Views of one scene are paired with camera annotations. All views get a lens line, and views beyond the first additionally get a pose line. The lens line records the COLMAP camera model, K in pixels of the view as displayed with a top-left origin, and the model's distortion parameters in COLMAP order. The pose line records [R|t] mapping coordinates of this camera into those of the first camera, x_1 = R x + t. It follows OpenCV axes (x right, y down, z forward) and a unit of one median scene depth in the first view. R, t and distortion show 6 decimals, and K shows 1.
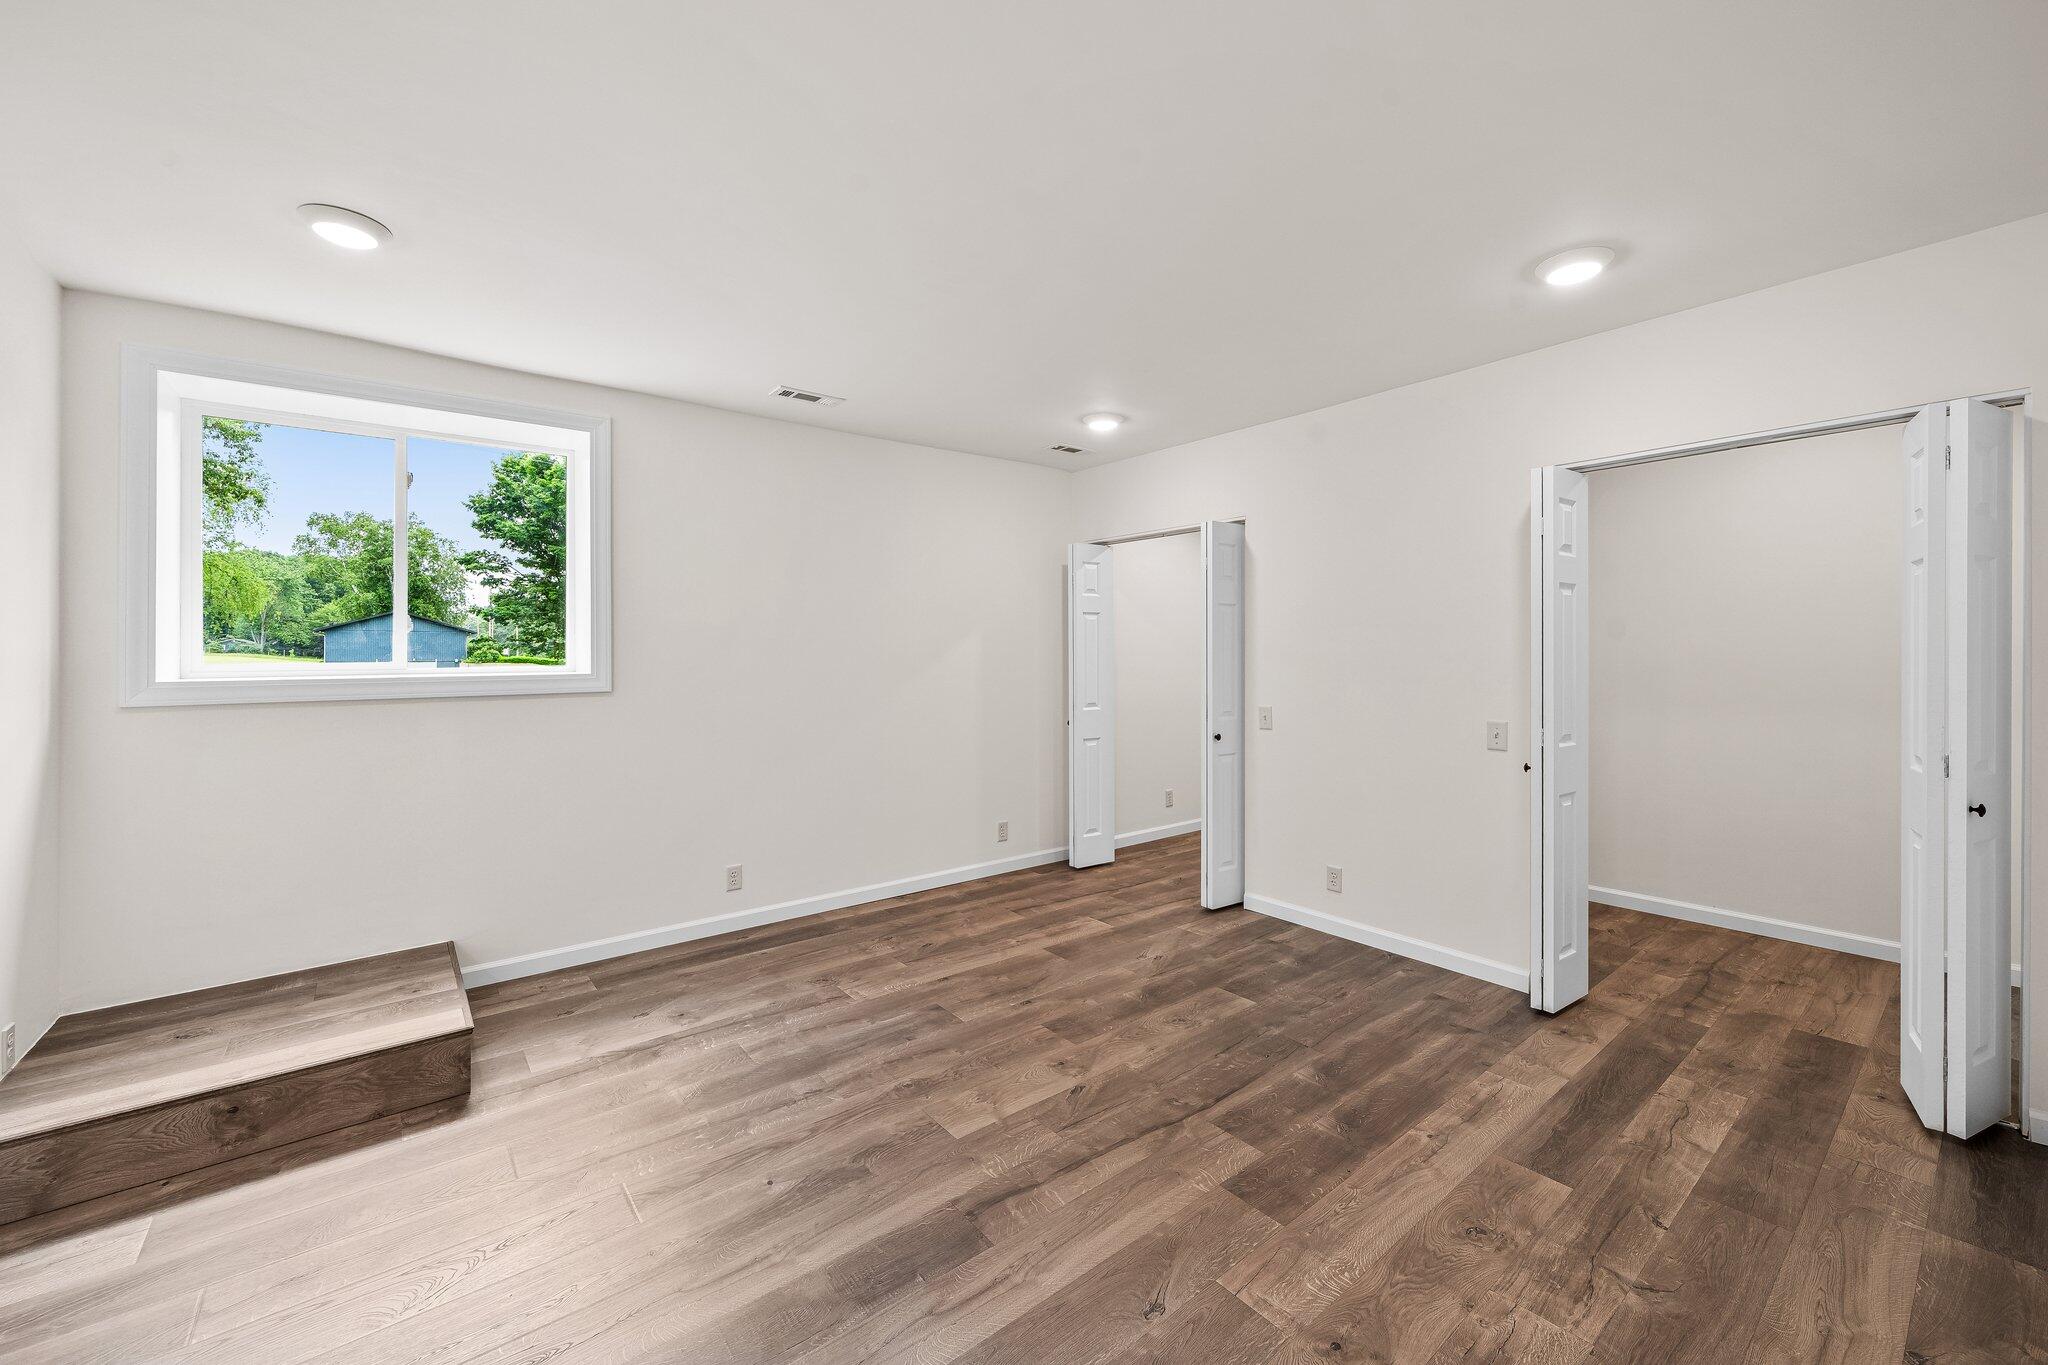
lens RADIAL K [[797.0, 0, 1042.9], [0, 797.0, 666.0], [0, 0, 1]] dist [0.001494, 0.000224]
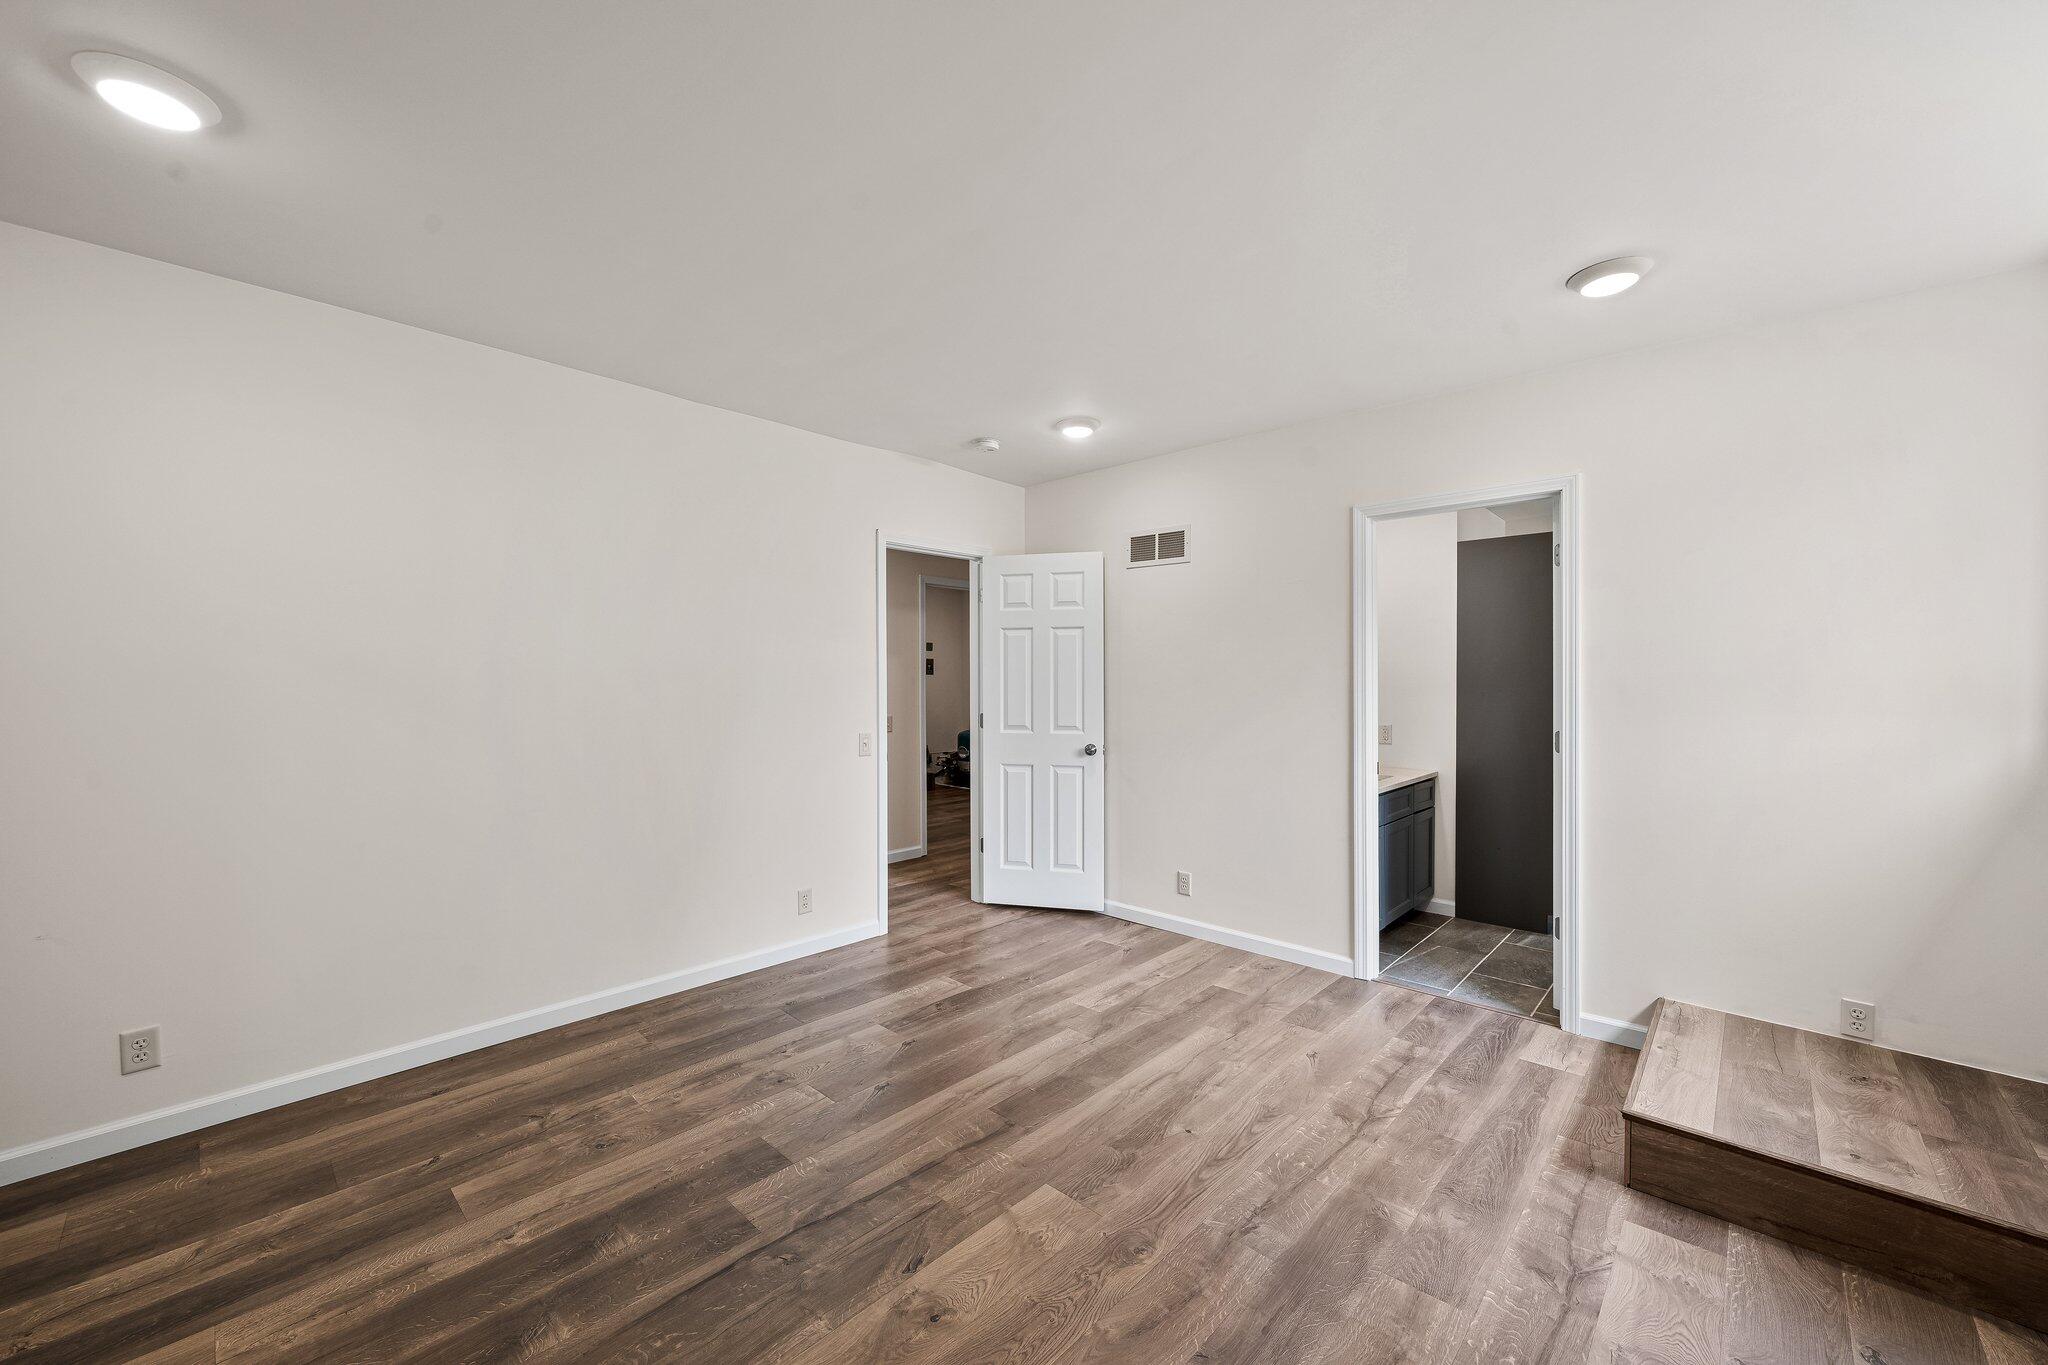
lens RADIAL K [[797.0, 0, 1042.9], [0, 797.0, 666.0], [0, 0, 1]] dist [0.001494, 0.000224]
pose [[-0.990300, -0.000185, -0.138943, 0.030353], [0.000787, 0.999976, -0.006945, -0.026638], [0.138941, -0.006987, -0.990276, 1.941755]]
